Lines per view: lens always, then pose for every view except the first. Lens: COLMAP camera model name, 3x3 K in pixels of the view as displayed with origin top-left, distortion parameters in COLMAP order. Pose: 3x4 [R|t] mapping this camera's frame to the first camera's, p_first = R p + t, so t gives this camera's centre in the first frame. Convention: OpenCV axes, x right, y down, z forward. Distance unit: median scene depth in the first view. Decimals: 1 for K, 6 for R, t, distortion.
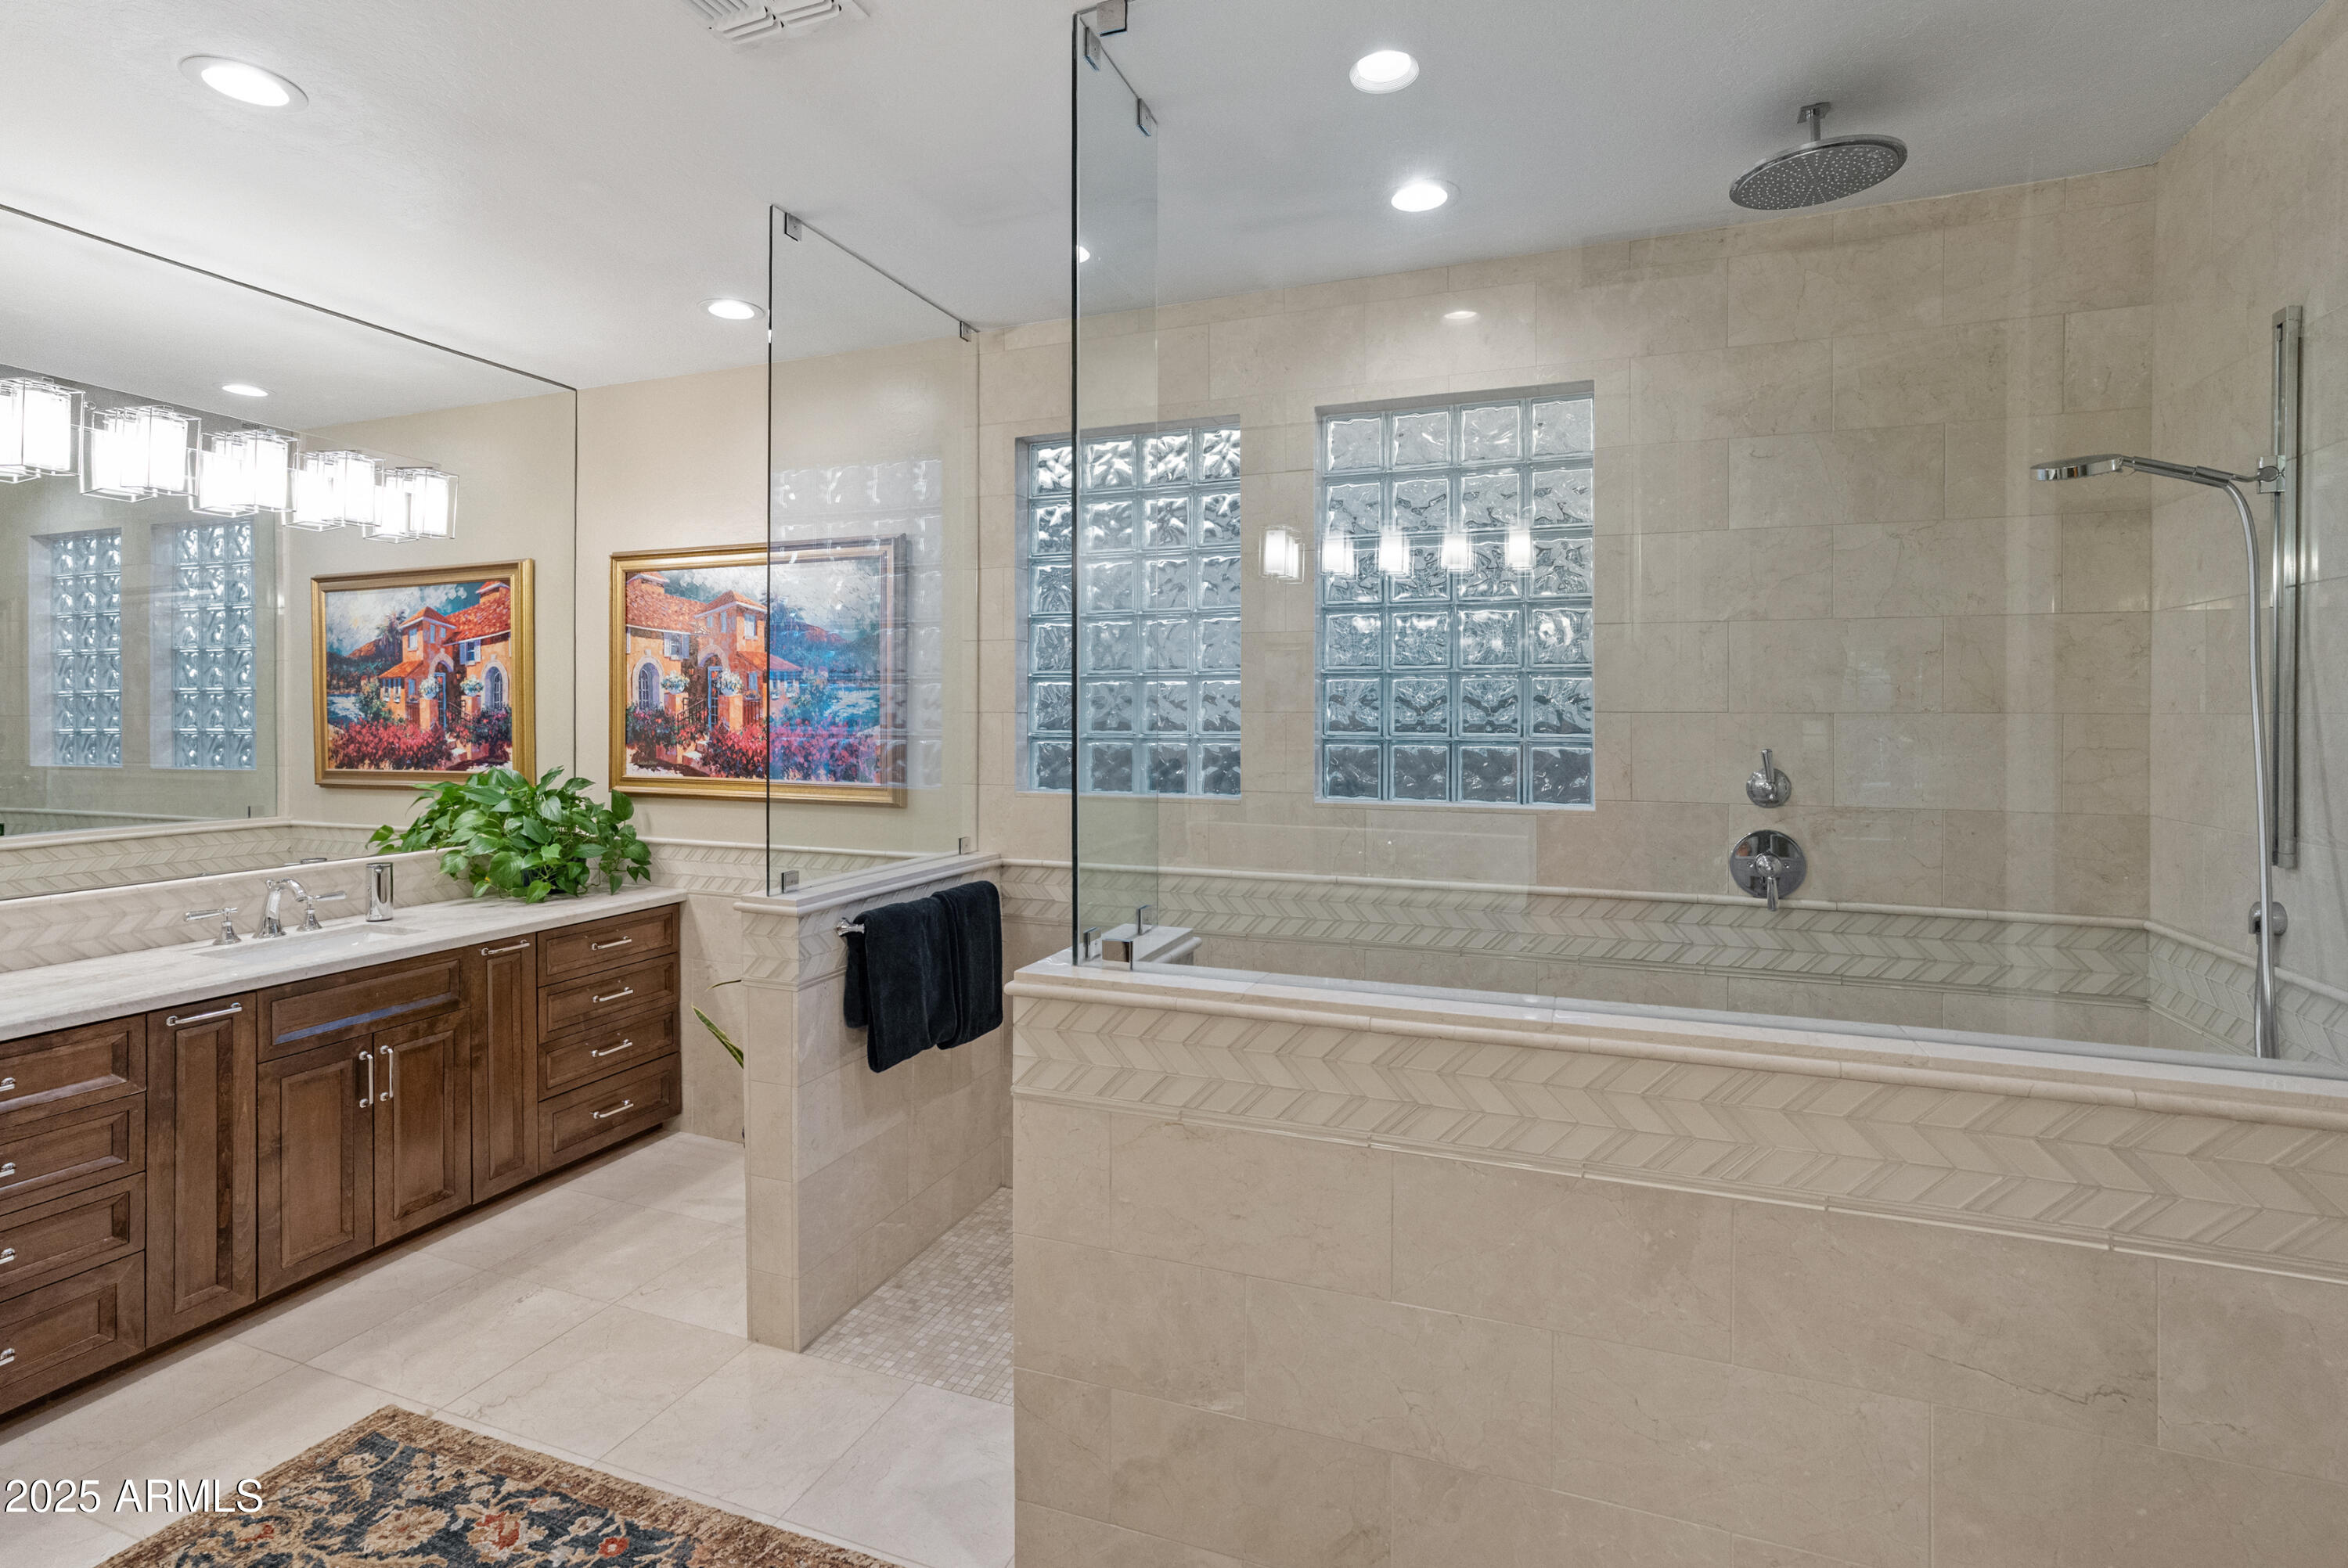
lens RADIAL K [[1138.4, 0, 1164.6], [0, 1138.4, 727.2], [0, 0, 1]] dist [-0.020549, 0.018978]
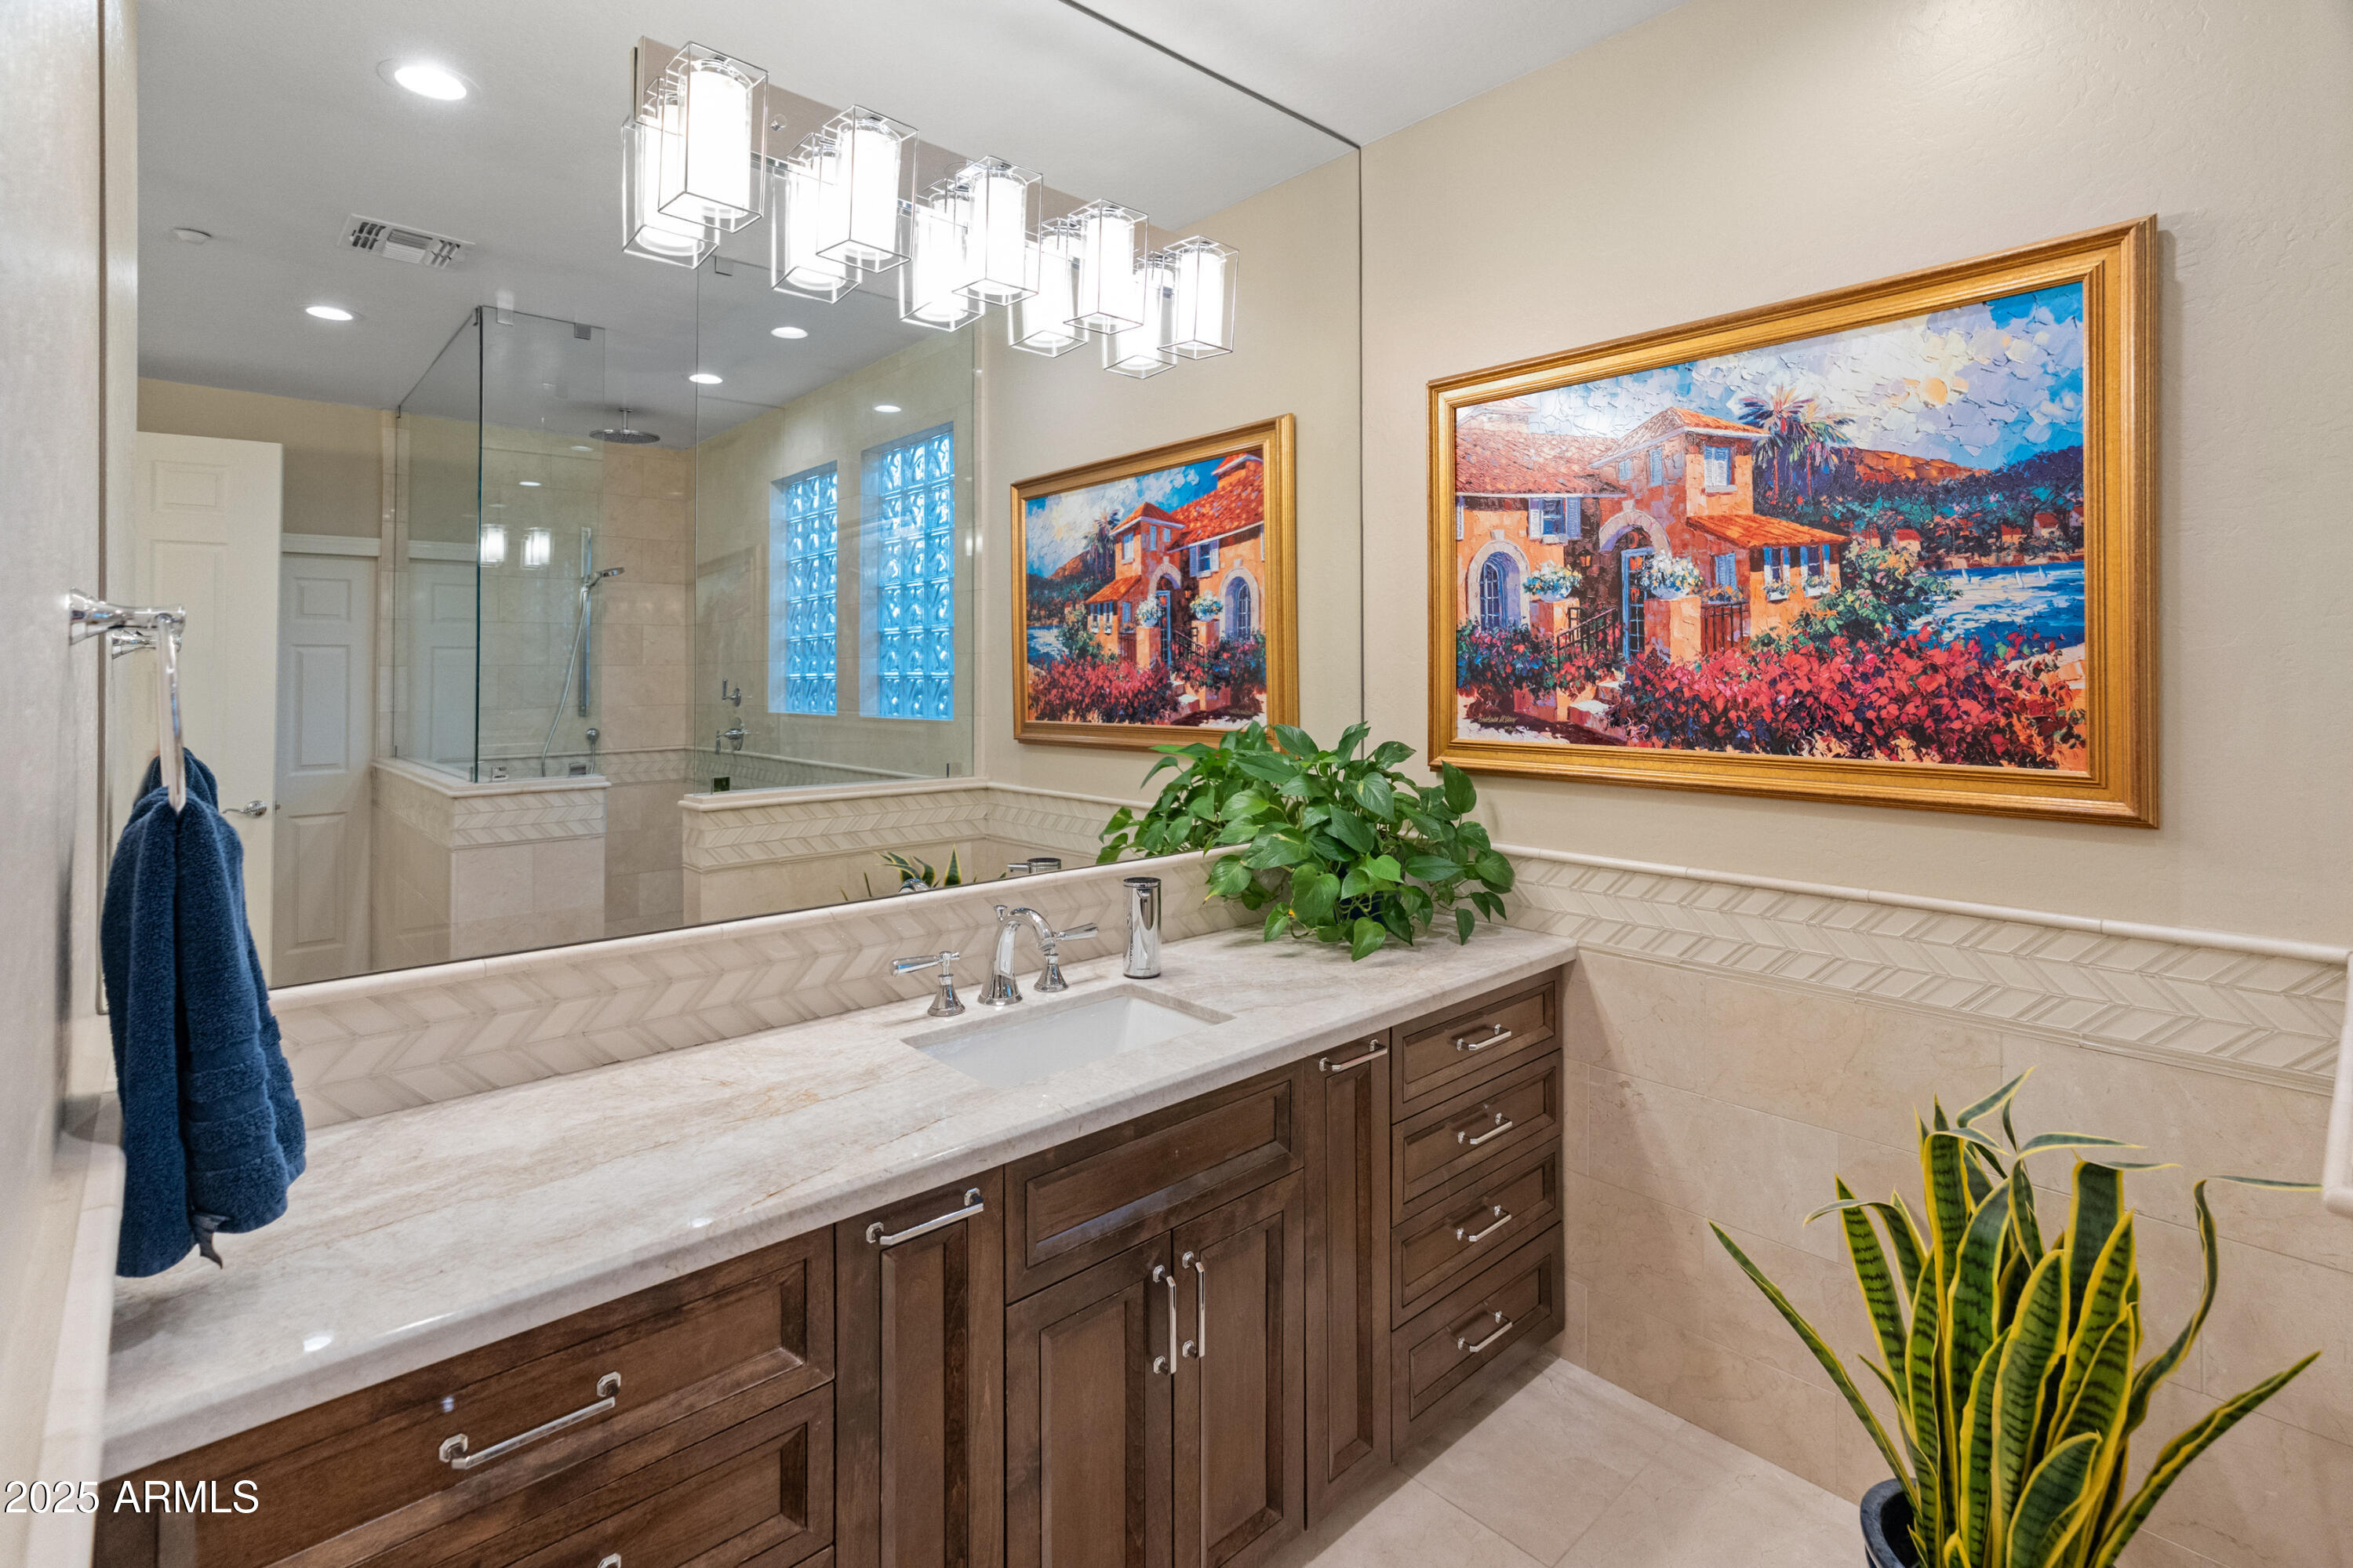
lens RADIAL K [[1105.9, 0, 1169.5], [0, 1105.9, 676.7], [0, 0, 1]] dist [-0.024315, 0.016521]
pose [[0.895404, -0.001259, -0.445252, -0.349214], [-0.002905, 0.999958, -0.008669, 0.014545], [0.445245, 0.009055, 0.895363, 0.399951]]
